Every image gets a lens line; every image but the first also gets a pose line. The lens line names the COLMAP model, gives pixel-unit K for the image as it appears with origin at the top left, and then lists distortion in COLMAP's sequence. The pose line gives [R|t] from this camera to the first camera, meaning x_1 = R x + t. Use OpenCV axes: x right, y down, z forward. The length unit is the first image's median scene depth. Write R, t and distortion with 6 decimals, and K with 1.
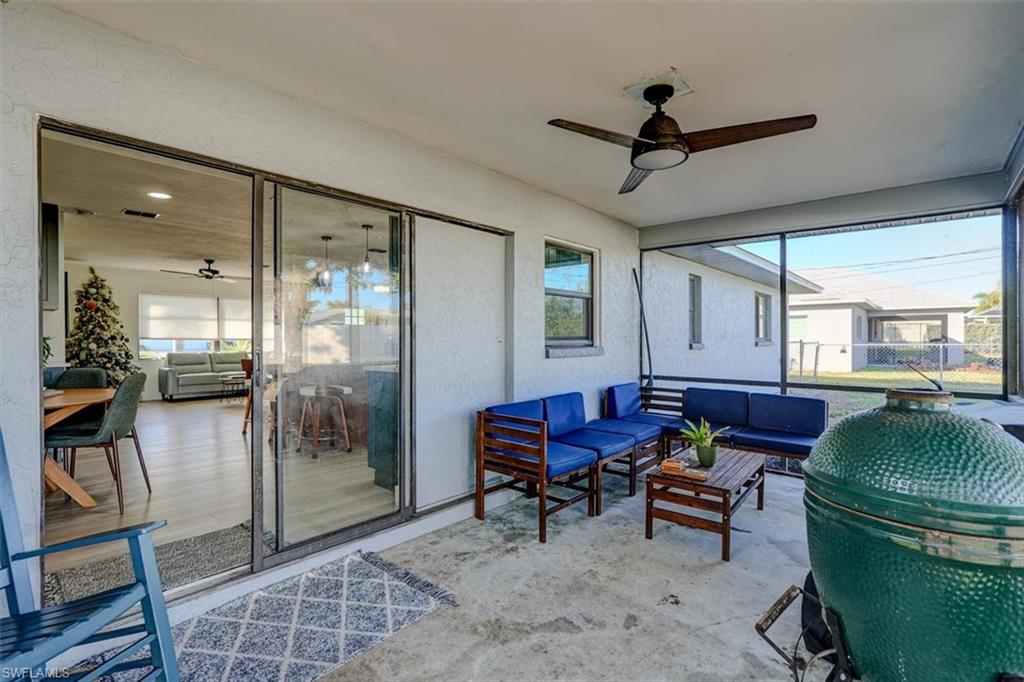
lens RADIAL K [[472.8, 0, 505.1], [0, 472.8, 339.4], [0, 0, 1]] dist [-0.014027, 0.001013]
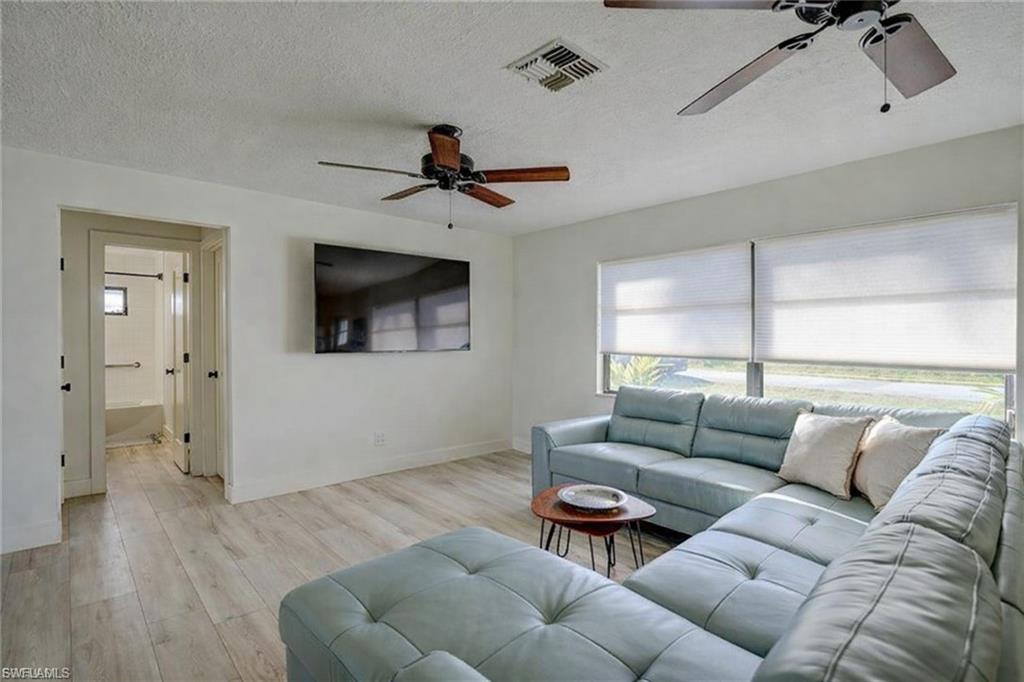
lens RADIAL K [[484.6, 0, 508.6], [0, 484.6, 337.7], [0, 0, 1]] dist [-0.007870, 0.000050]
pose [[-0.105817, 0.001272, -0.994385, -0.231840], [-0.001812, 0.999997, 0.001472, -0.016700], [0.994384, 0.001958, -0.105814, 0.868294]]
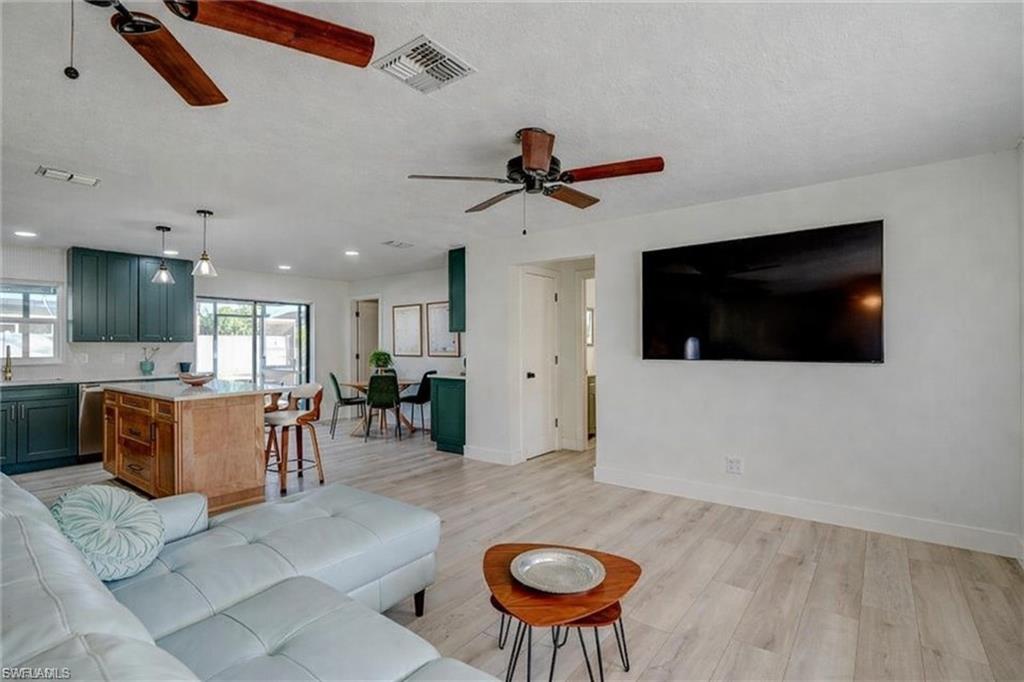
lens RADIAL K [[484.6, 0, 508.6], [0, 484.6, 337.7], [0, 0, 1]] dist [-0.007870, 0.000050]
pose [[-0.997368, 0.007388, -0.072124, -0.472609], [0.008303, 0.999889, -0.012405, -0.017190], [0.072024, -0.012972, -0.997319, 1.071737]]
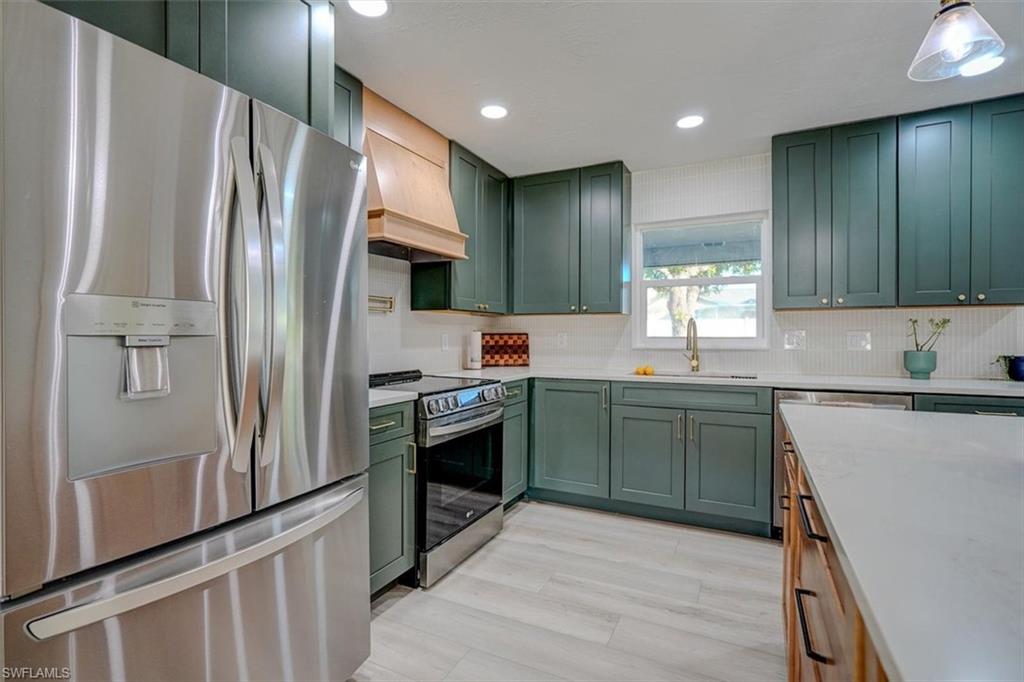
lens RADIAL K [[472.8, 0, 505.1], [0, 472.8, 339.4], [0, 0, 1]] dist [-0.014027, 0.001013]
pose [[-0.240995, -0.004491, 0.970516, -0.259093], [0.003585, 0.999978, 0.005517, -0.006857], [-0.970520, 0.004809, -0.240973, 0.718294]]
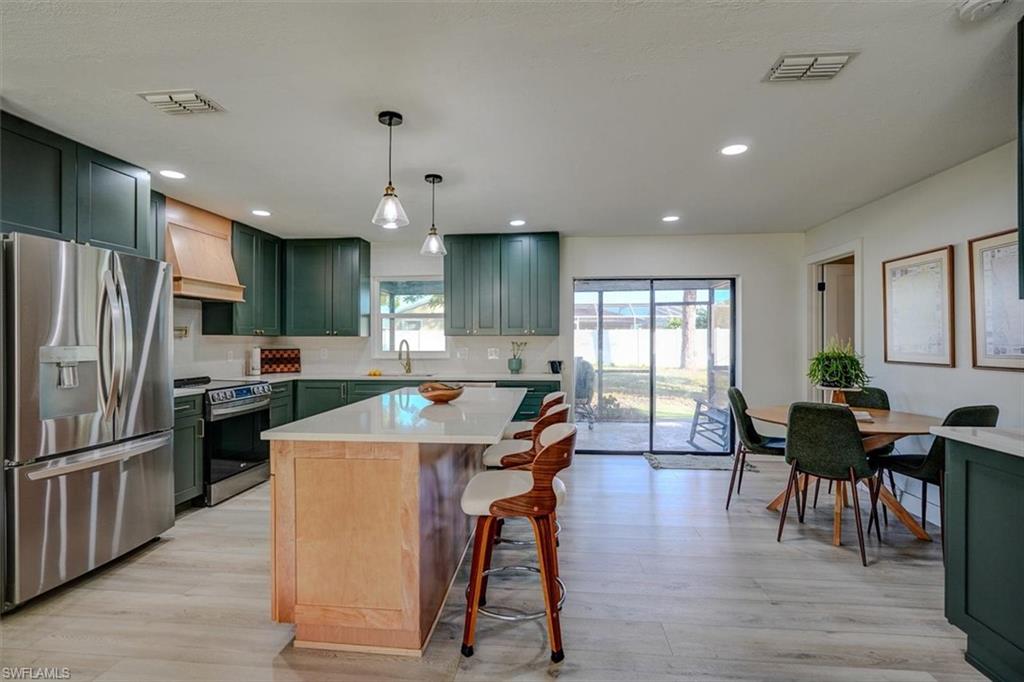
lens RADIAL K [[472.8, 0, 505.1], [0, 472.8, 339.4], [0, 0, 1]] dist [-0.014027, 0.001013]
pose [[-0.574773, 0.006379, 0.818288, -0.474784], [0.005554, 0.999977, -0.003894, -0.017439], [-0.818294, 0.002307, -0.574795, 0.724248]]
